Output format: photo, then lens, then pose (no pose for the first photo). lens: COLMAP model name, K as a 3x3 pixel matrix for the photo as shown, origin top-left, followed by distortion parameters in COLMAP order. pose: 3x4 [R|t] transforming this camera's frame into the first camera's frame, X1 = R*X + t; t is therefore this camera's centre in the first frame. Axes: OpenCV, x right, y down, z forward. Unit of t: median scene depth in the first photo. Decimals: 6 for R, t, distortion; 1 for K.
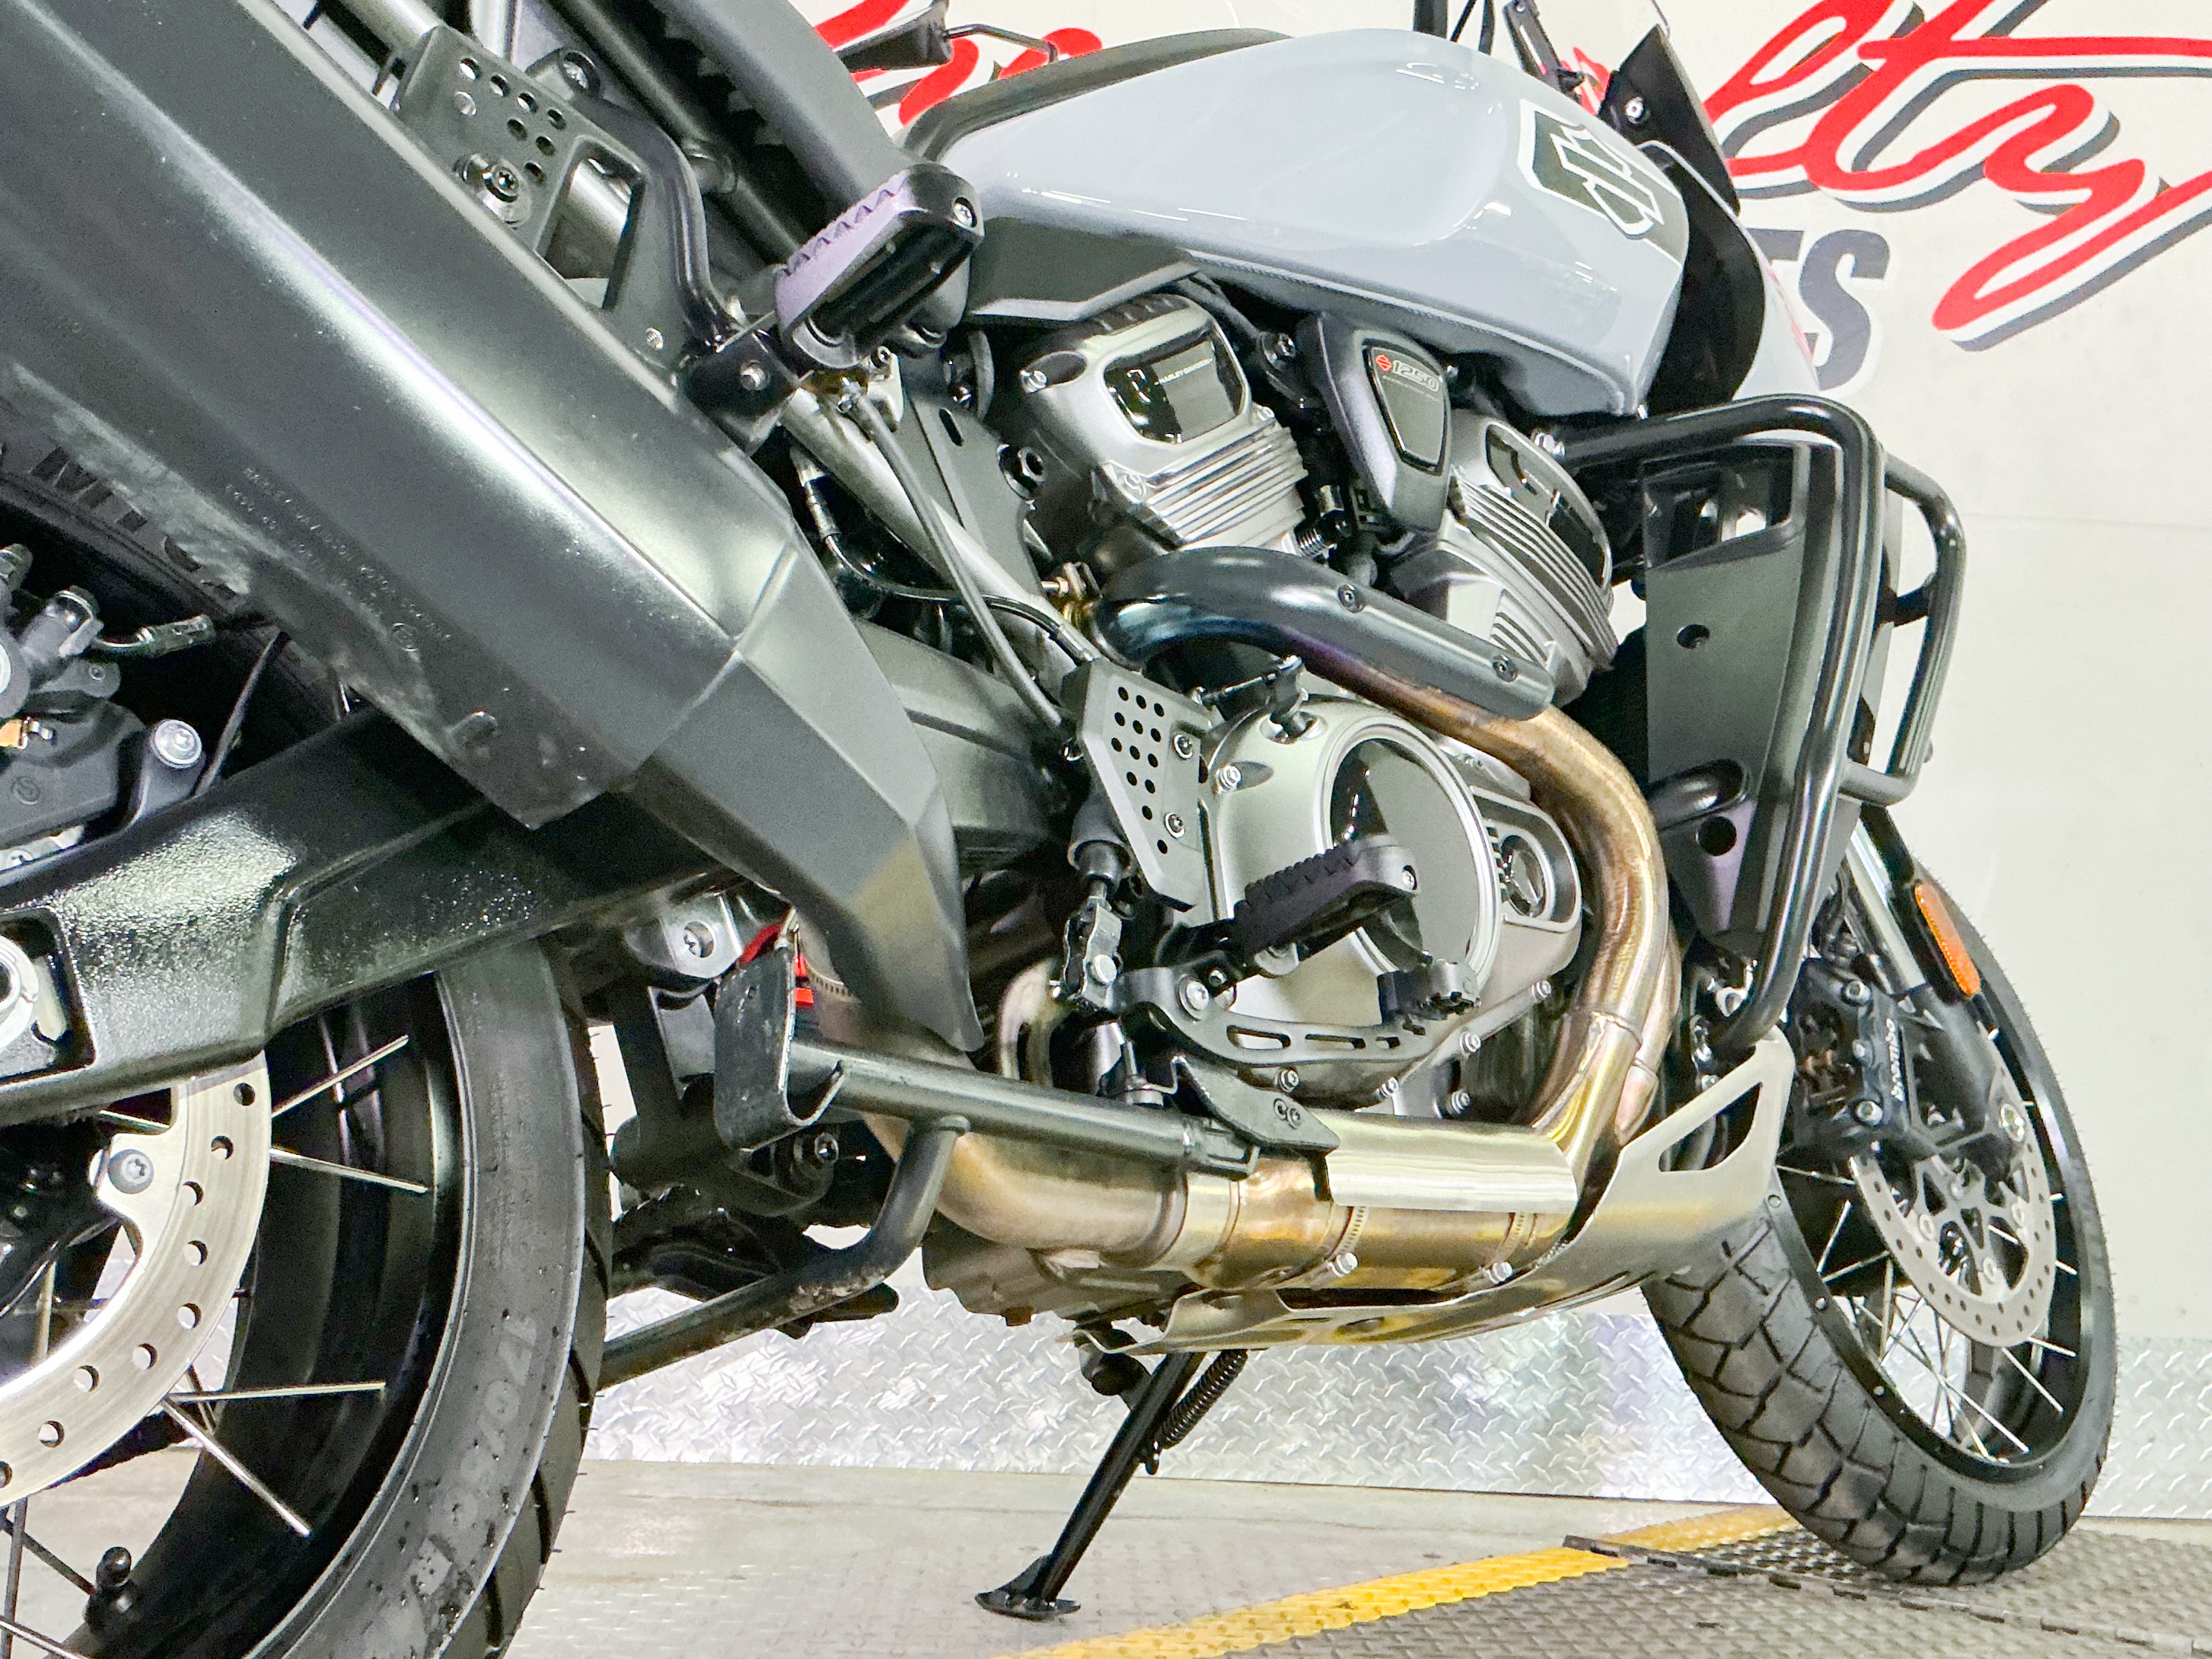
lens RADIAL K [[2432.9, 0, 1106.0], [0, 2432.9, 829.5], [0, 0, 1]] dist [0.184242, -0.422470]
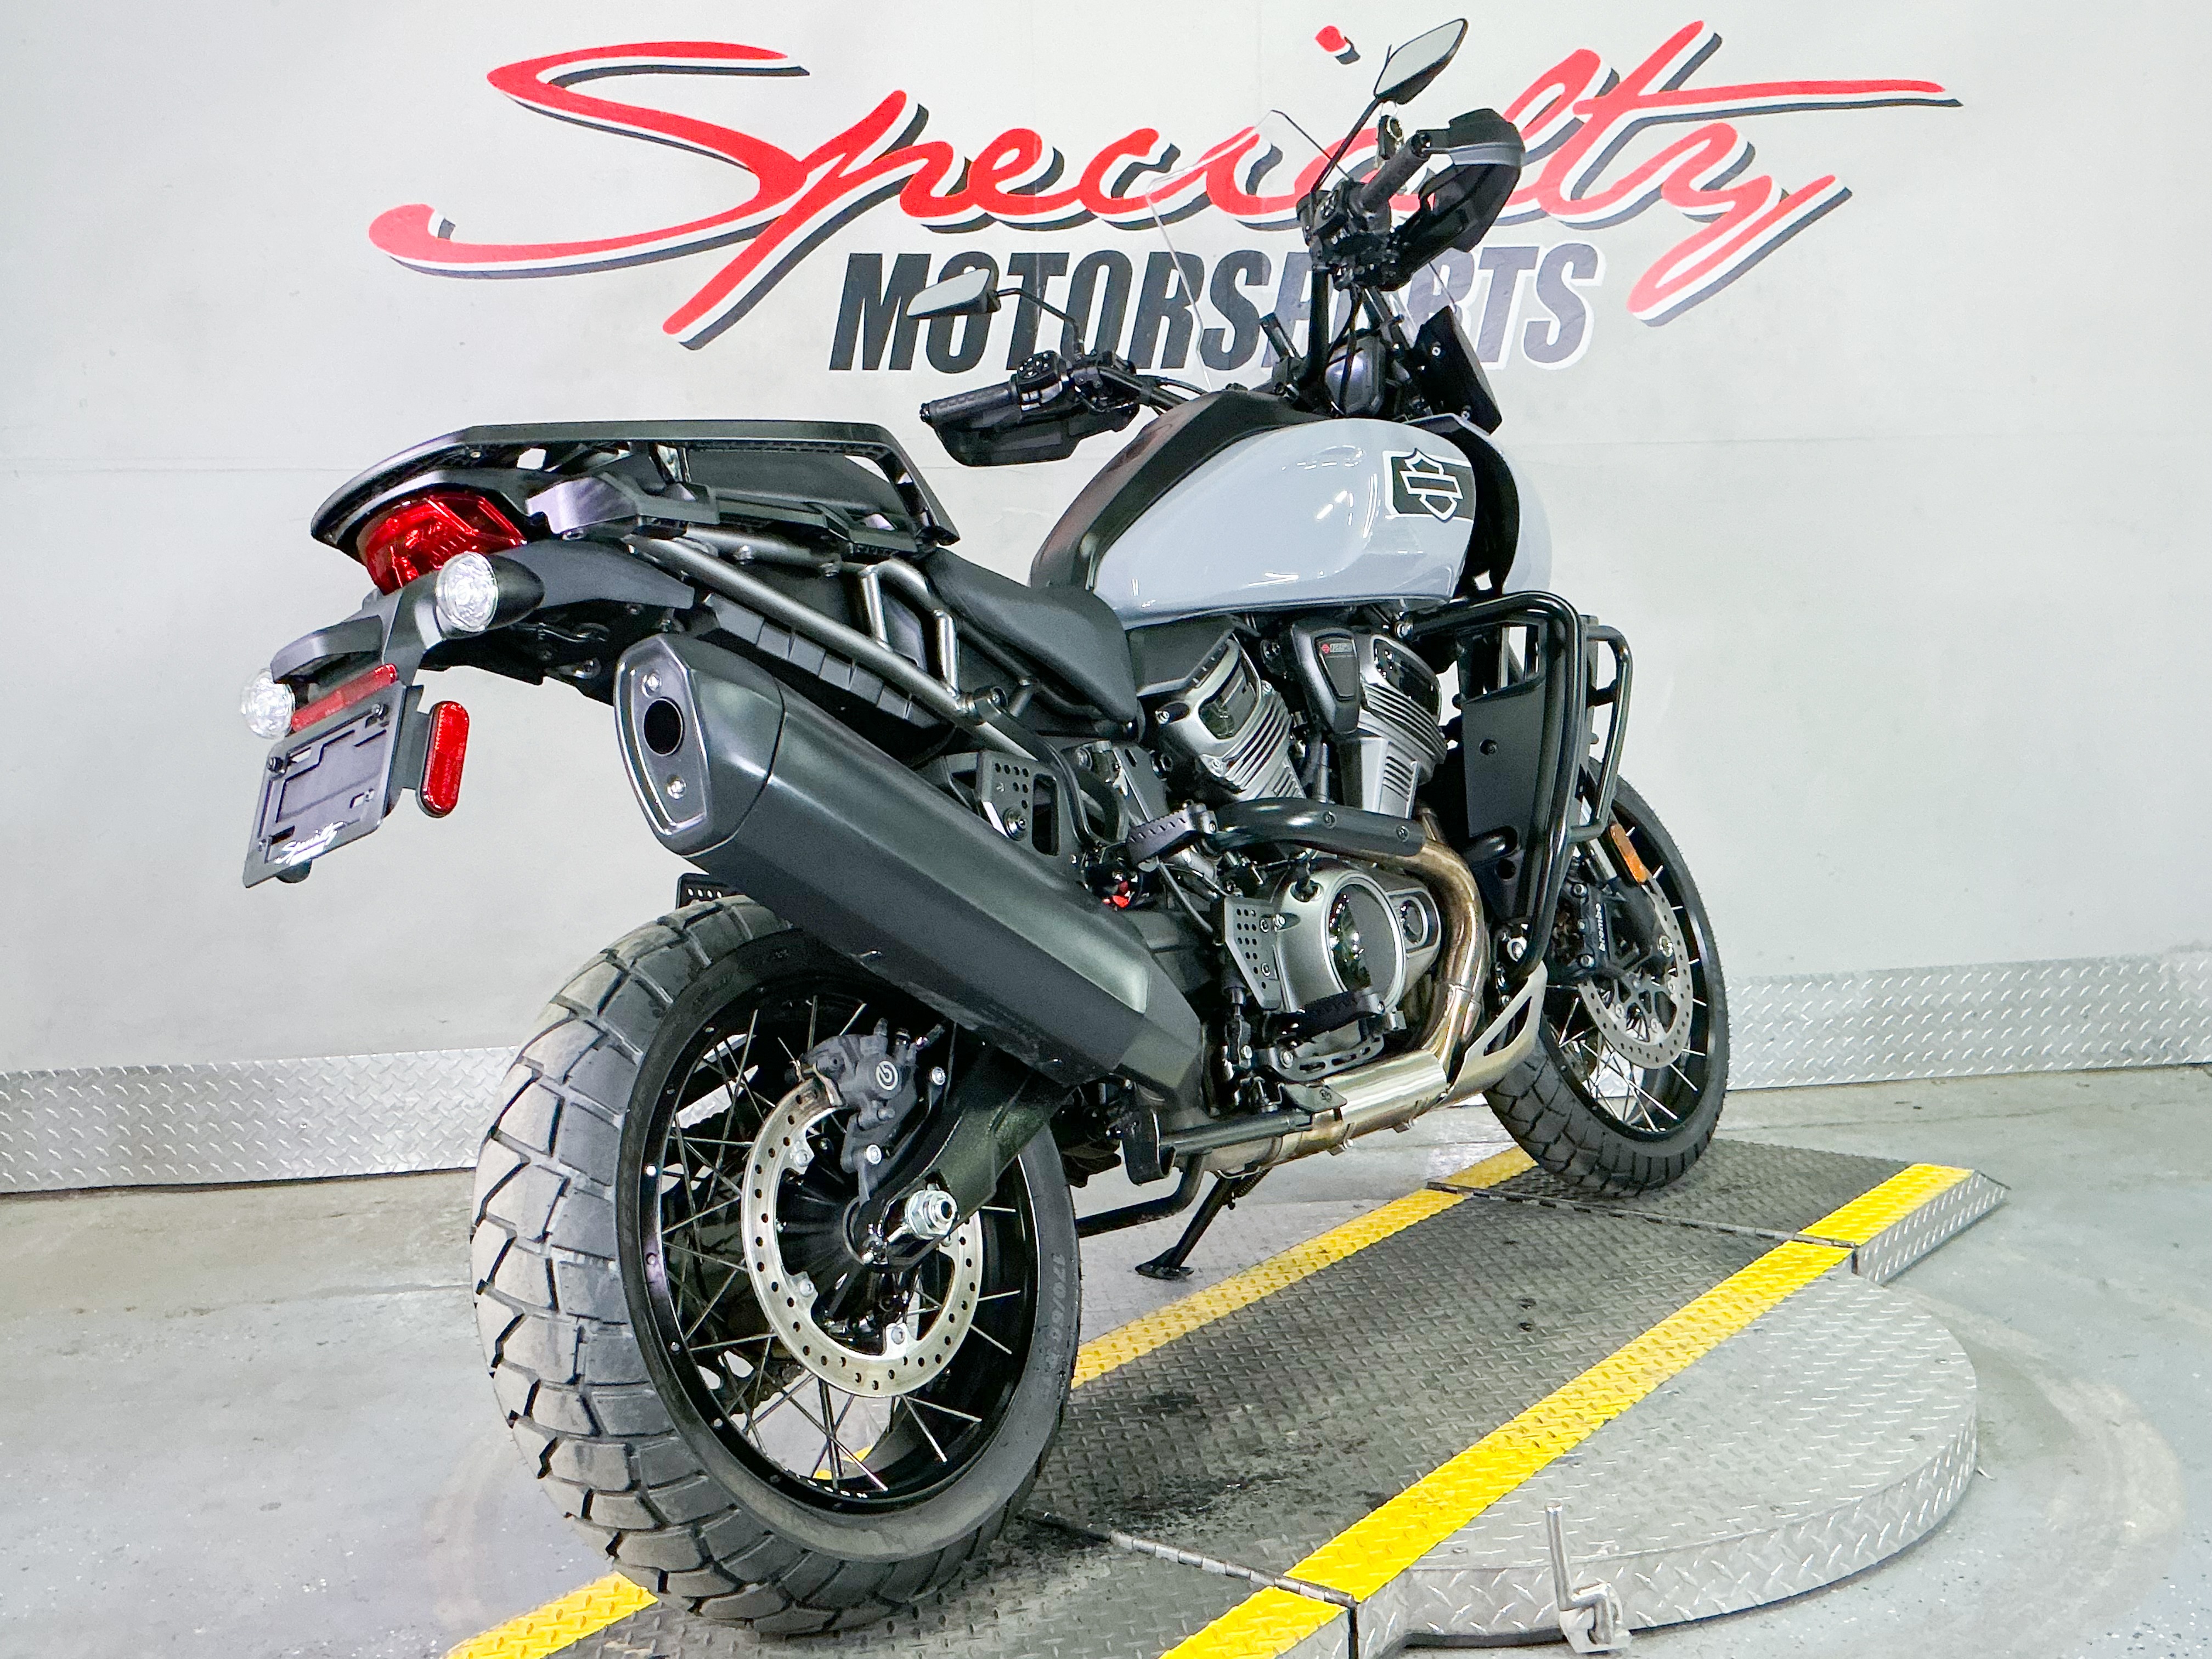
lens RADIAL K [[2335.4, 0, 1106.0], [0, 2335.4, 829.5], [0, 0, 1]] dist [0.169992, -0.390800]
pose [[0.993461, -0.082967, 0.078436, -0.180551], [0.064471, 0.974627, 0.214349, -0.392889], [-0.094229, -0.207890, 0.973603, -0.668029]]
